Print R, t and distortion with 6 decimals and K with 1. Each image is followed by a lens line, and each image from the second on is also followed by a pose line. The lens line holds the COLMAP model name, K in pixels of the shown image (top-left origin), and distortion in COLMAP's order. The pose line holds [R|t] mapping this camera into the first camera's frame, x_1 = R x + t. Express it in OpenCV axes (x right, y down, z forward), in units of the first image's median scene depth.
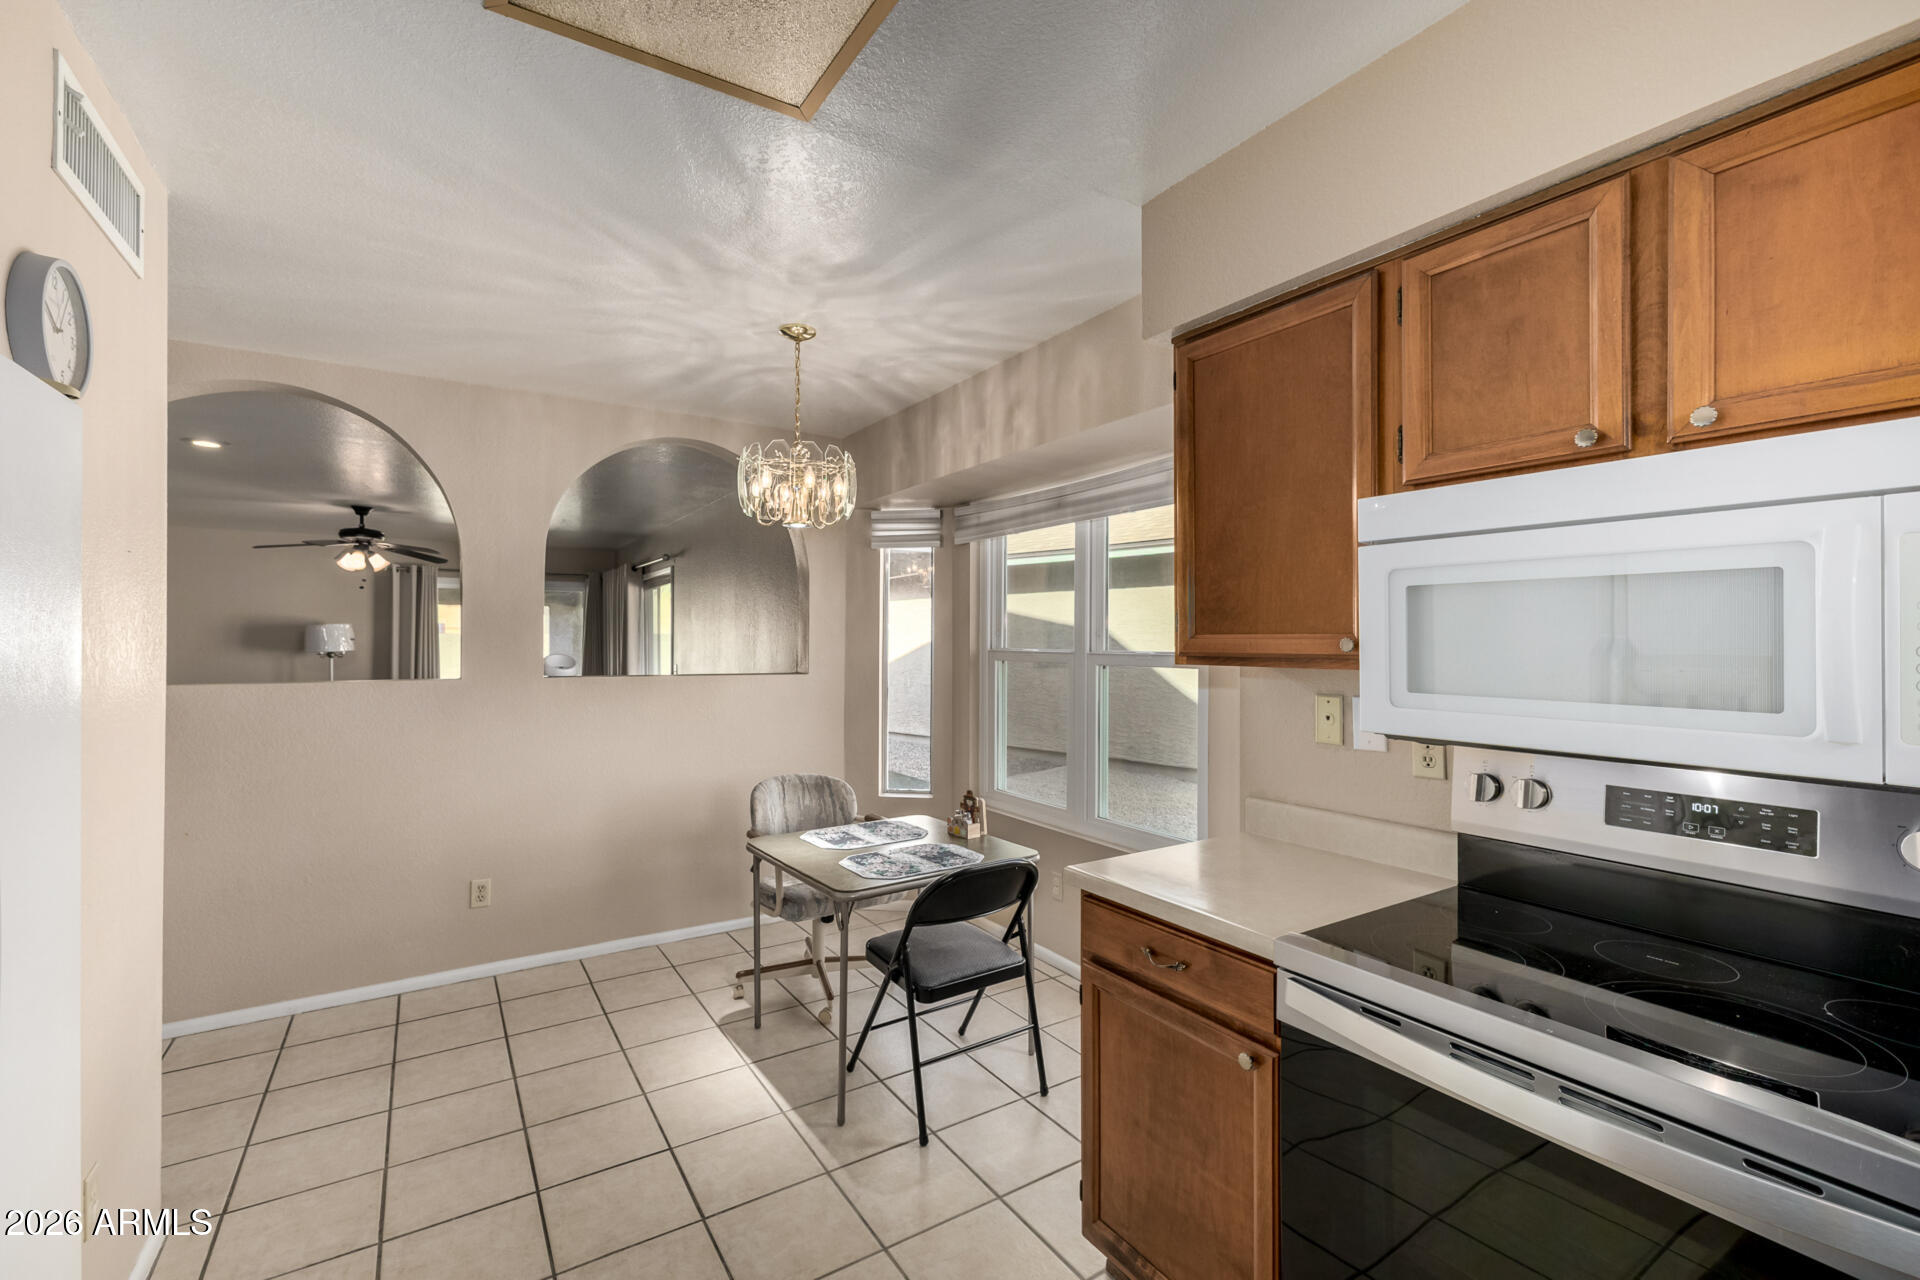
lens RADIAL K [[832.5, 0, 931.5], [0, 832.5, 636.2], [0, 0, 1]] dist [0.009798, -0.000564]
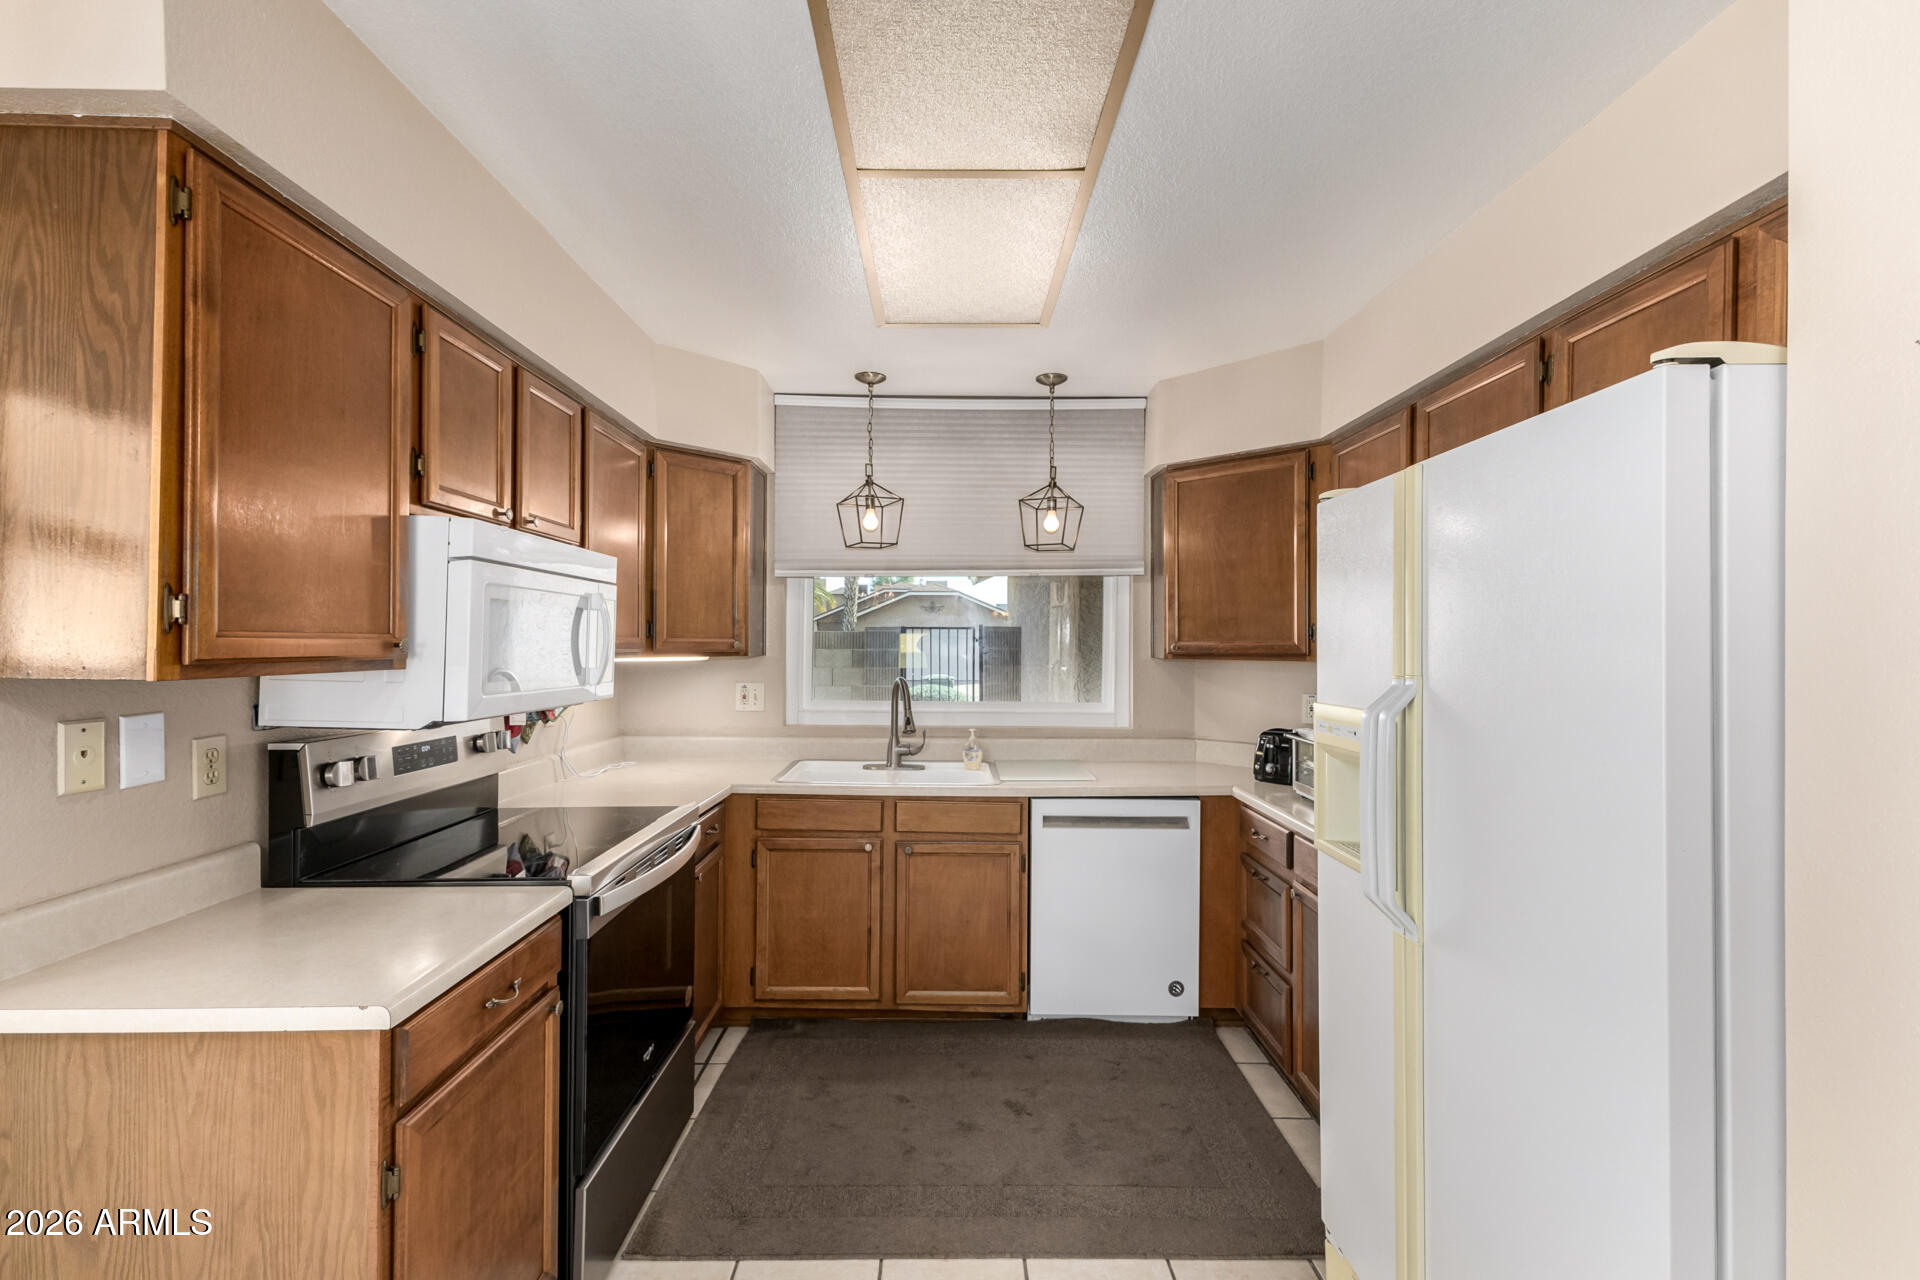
lens RADIAL K [[857.6, 0, 934.8], [0, 857.6, 641.2], [0, 0, 1]] dist [0.015086, -0.000405]
pose [[-0.845088, -0.000984, 0.534626, -0.395685], [-0.006345, 0.999946, -0.008191, 0.006460], [-0.534590, -0.010314, -0.845049, 0.992972]]
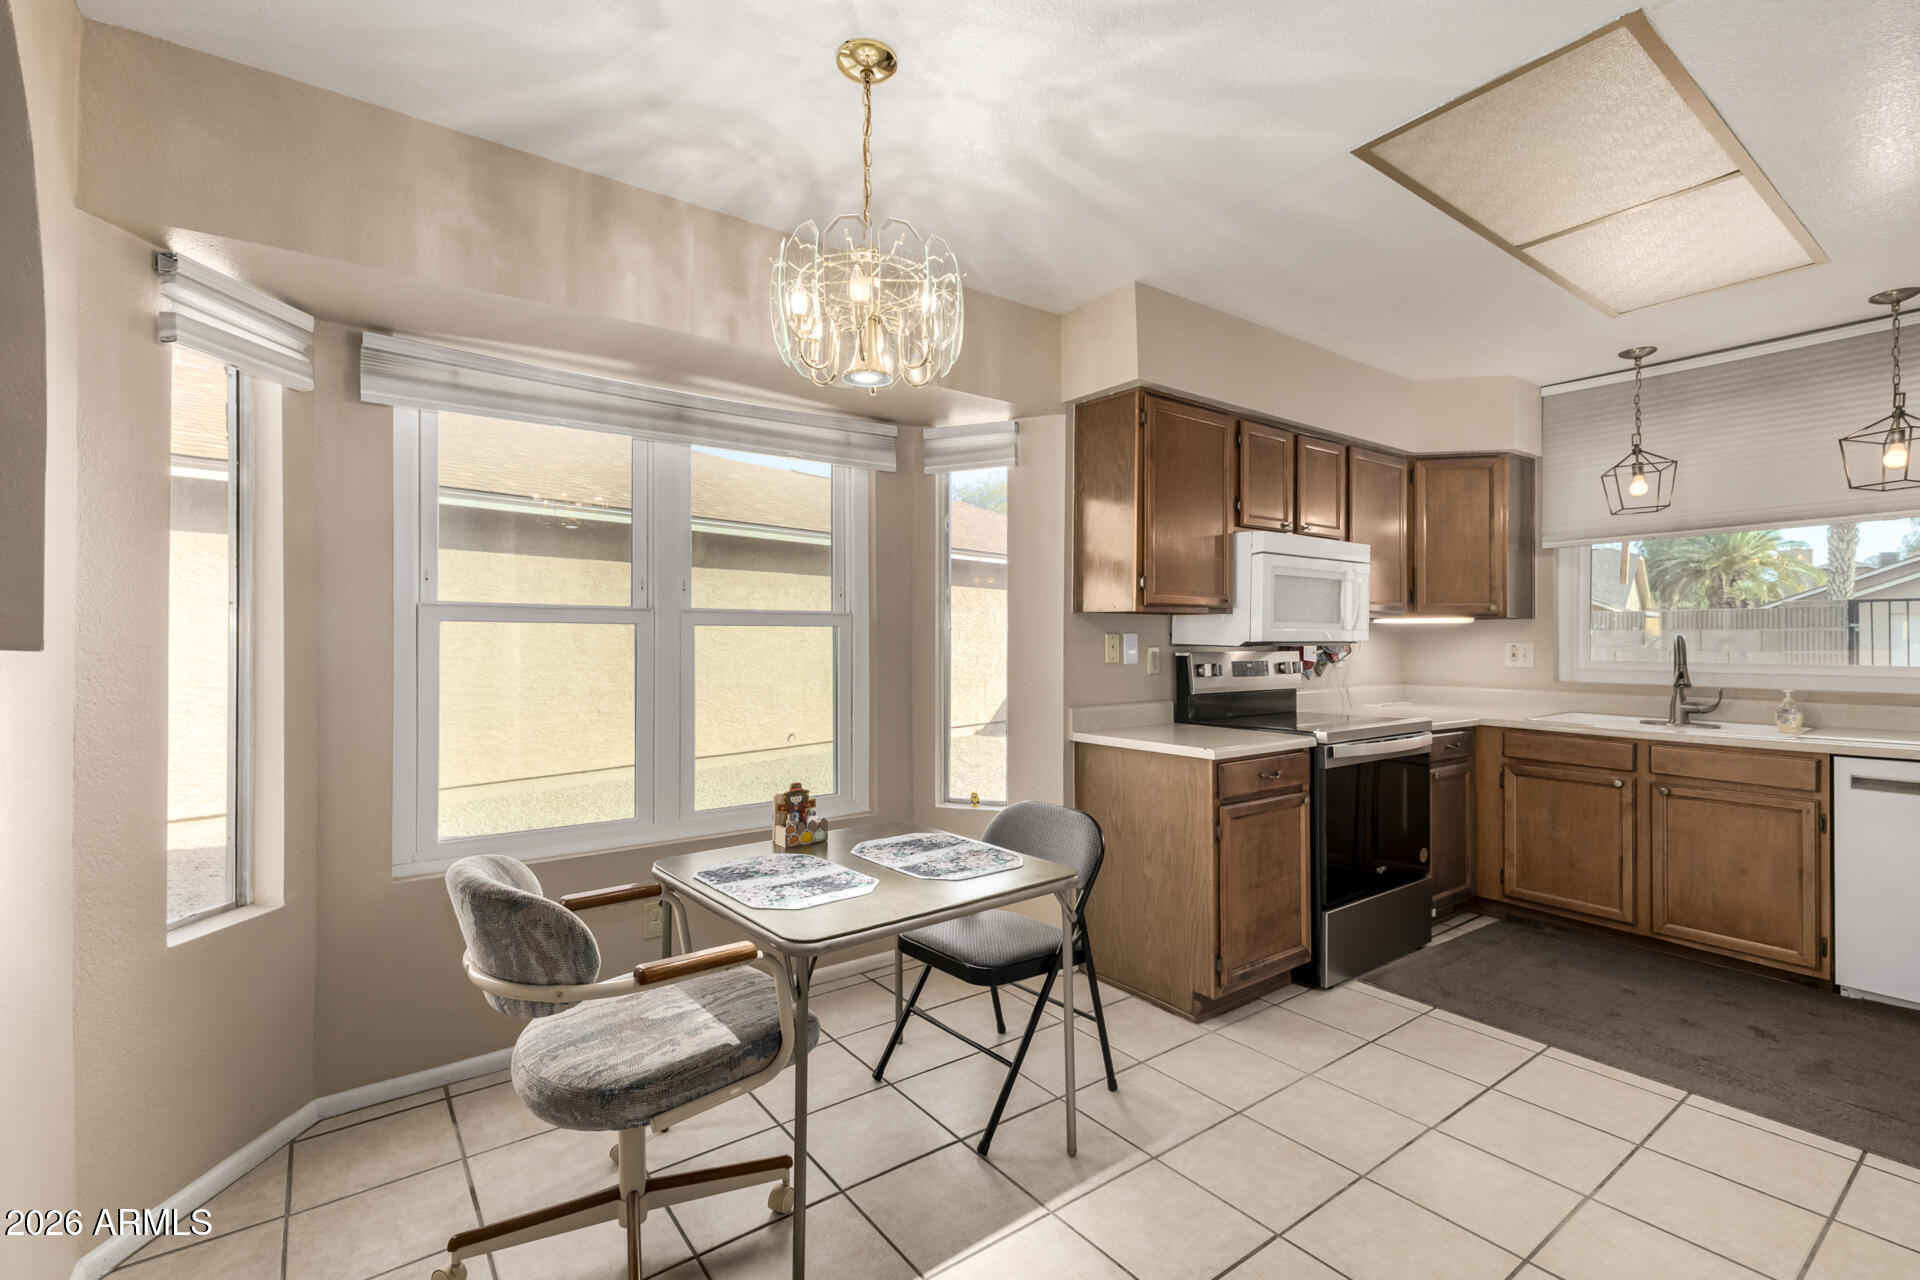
lens RADIAL K [[837.4, 0, 960.0], [0, 837.4, 640.0], [0, 0, 1]] dist [0.012276, -0.000618]
pose [[-0.079916, 0.003193, 0.996797, -0.919530], [-0.002674, 0.999991, -0.003418, 0.072054], [-0.996798, -0.002939, -0.079906, 1.155132]]
